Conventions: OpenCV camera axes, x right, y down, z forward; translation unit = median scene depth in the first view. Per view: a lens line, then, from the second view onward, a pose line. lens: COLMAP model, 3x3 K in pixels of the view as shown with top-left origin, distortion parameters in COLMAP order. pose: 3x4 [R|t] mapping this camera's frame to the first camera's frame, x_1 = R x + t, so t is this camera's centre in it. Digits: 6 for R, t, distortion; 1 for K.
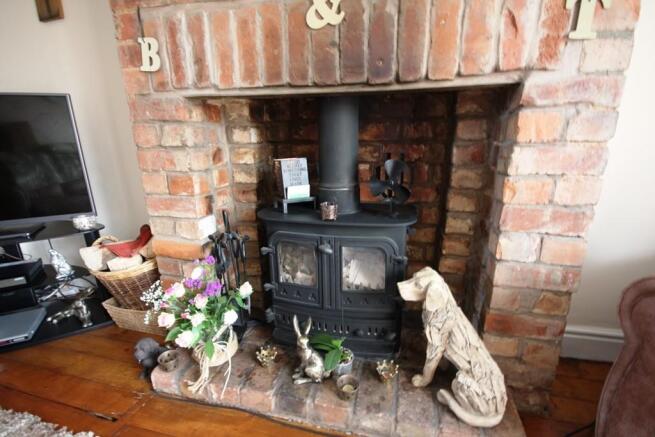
lens RADIAL K [[303.2, 0, 329.8], [0, 303.2, 230.8], [0, 0, 1]] dist [-0.001857, -0.000392]
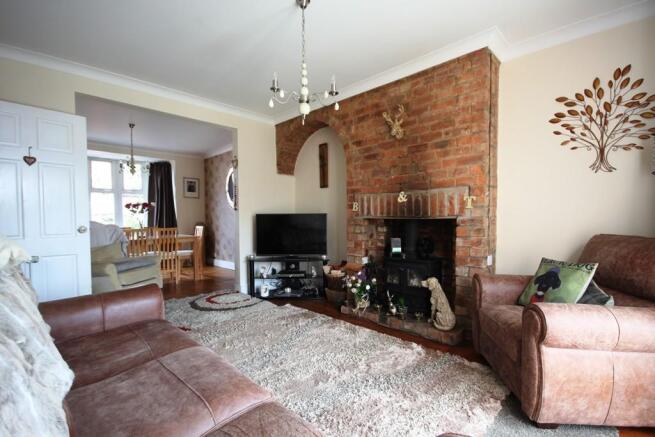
lens RADIAL K [[303.2, 0, 328.3], [0, 303.2, 221.1], [0, 0, 1]] dist [-0.001857, -0.000392]
pose [[0.859922, 0.013035, -0.510259, 0.863709], [-0.153370, 0.960077, -0.233945, 0.407673], [0.486838, 0.279433, 0.827590, -1.876131]]
